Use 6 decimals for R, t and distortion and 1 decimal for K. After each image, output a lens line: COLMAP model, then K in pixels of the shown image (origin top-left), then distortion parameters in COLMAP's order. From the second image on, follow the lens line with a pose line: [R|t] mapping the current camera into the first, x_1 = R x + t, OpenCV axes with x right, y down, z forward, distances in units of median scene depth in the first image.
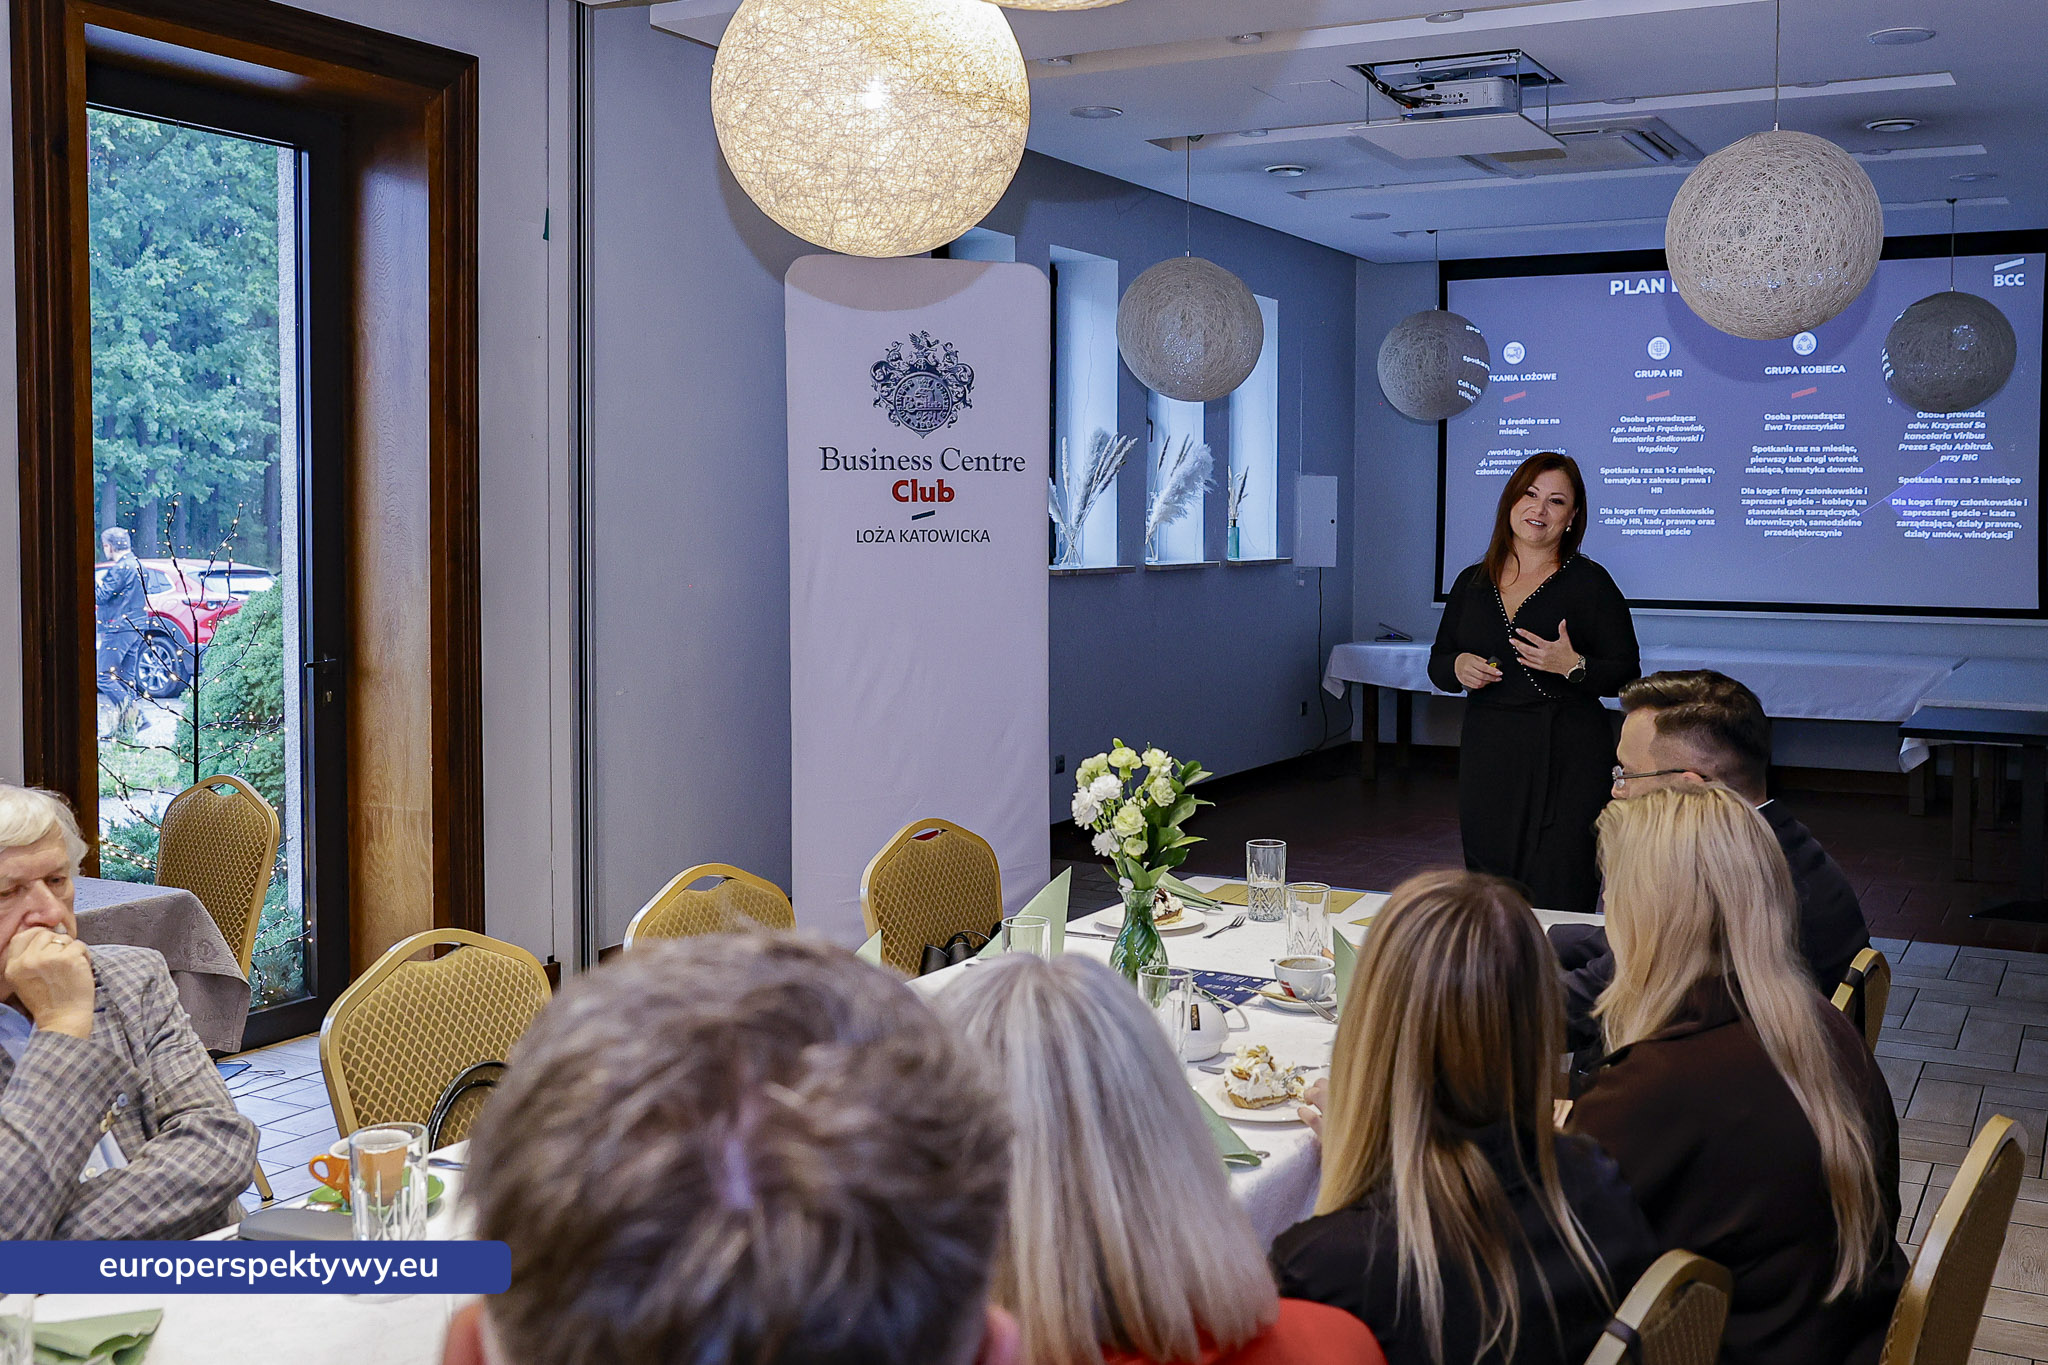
lens RADIAL K [[1950.1, 0, 1158.5], [0, 1950.1, 581.9], [0, 0, 1]] dist [-0.038027, -0.006332]
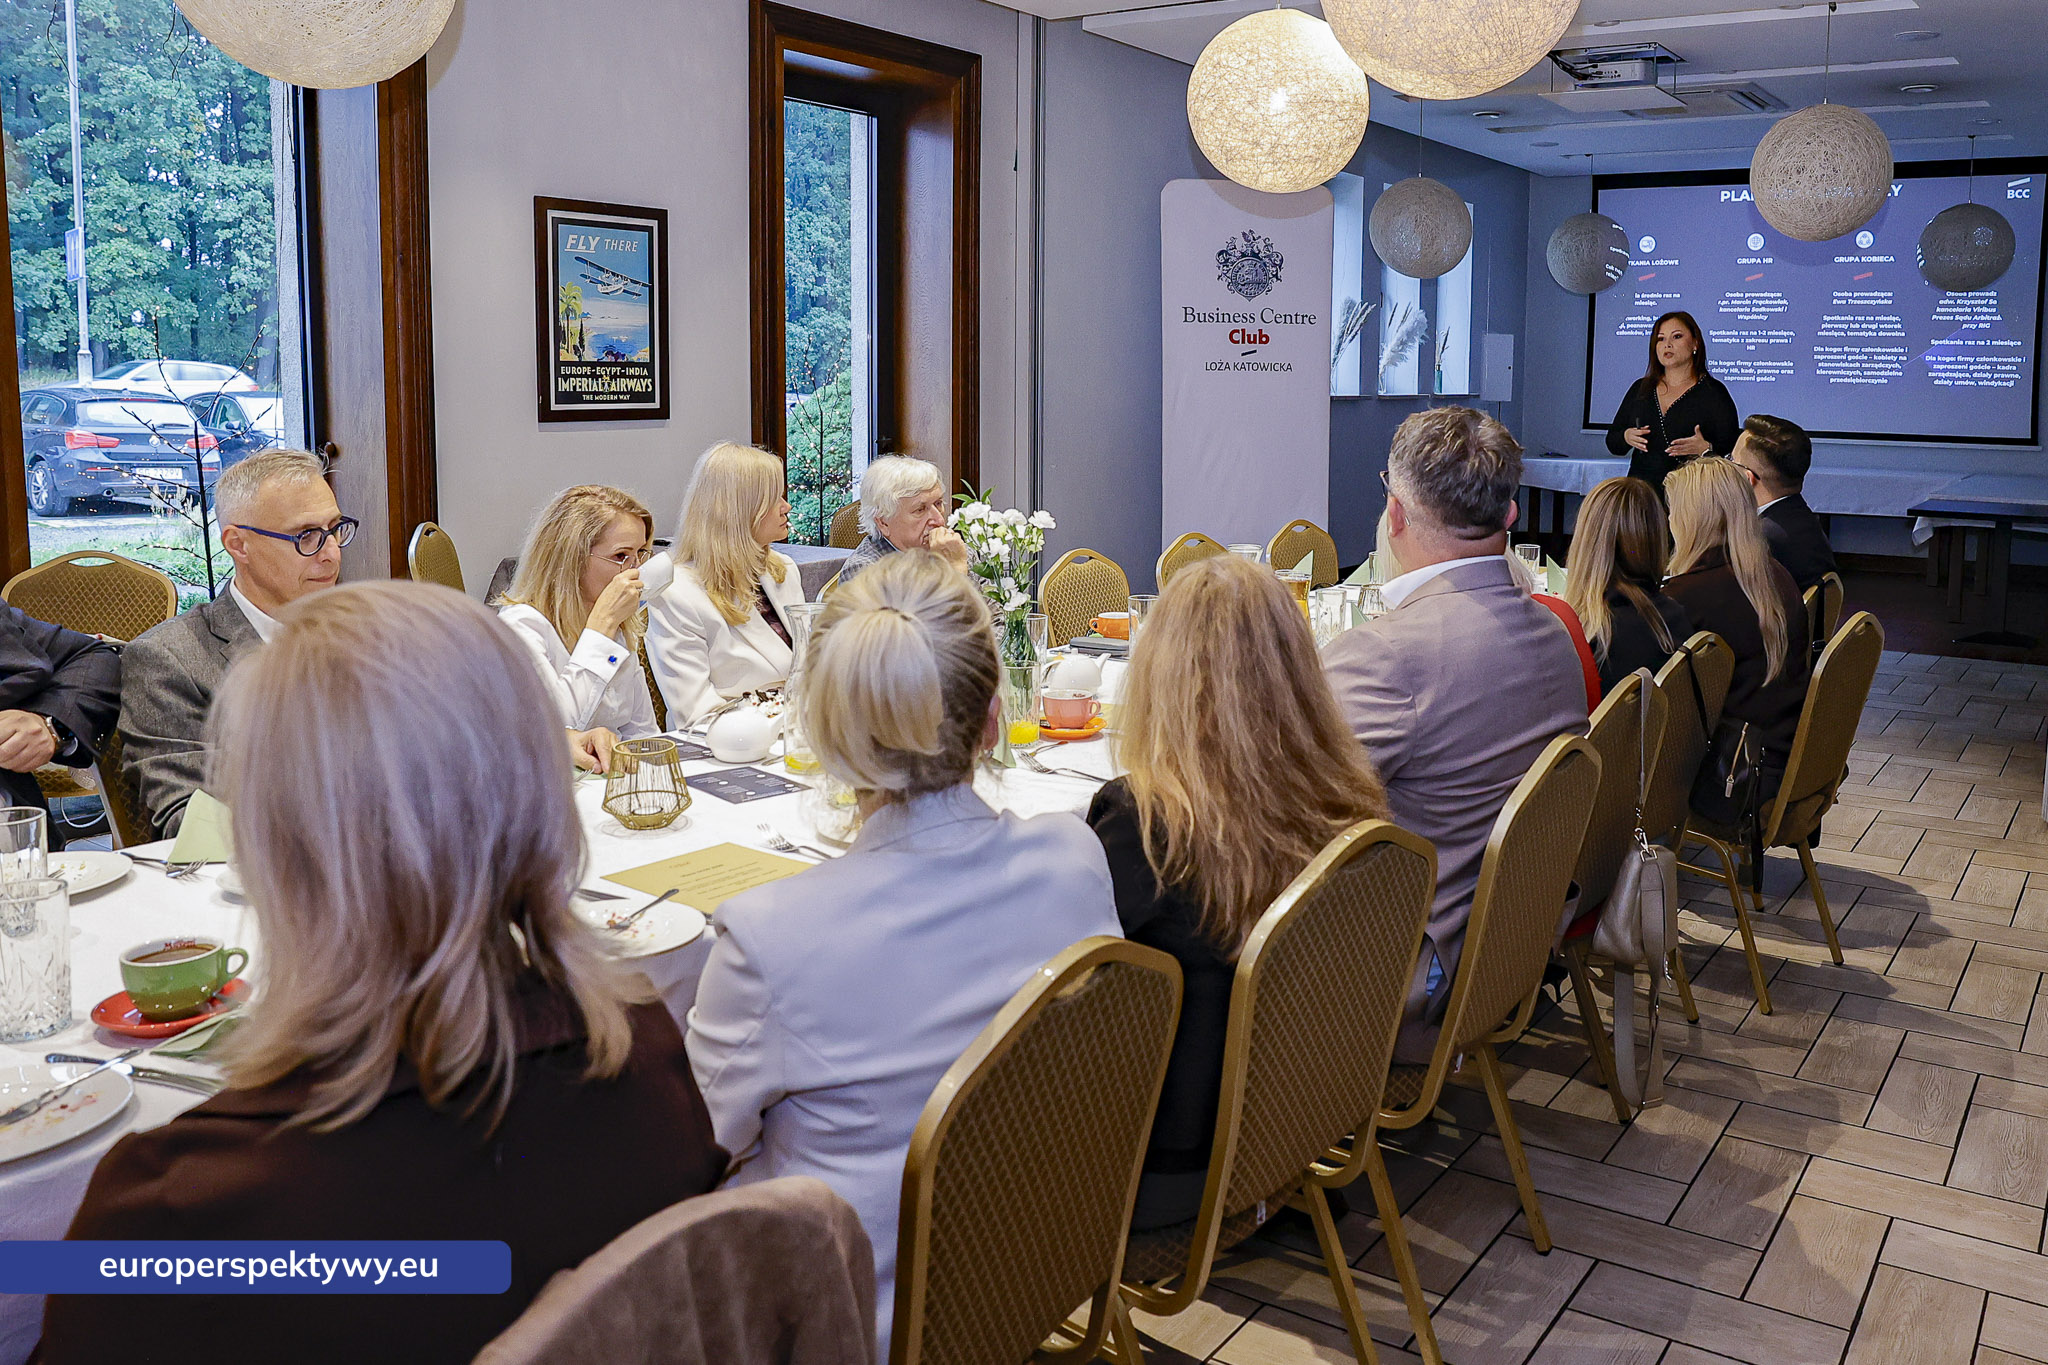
lens RADIAL K [[1637.4, 0, 1212.8], [0, 1637.4, 553.6], [0, 0, 1]] dist [-0.067105, 0.011140]
pose [[0.997046, 0.017688, -0.074744, -0.050794], [-0.012055, 0.997098, 0.075165, 0.025885], [0.075857, -0.074042, 0.994366, -0.273394]]
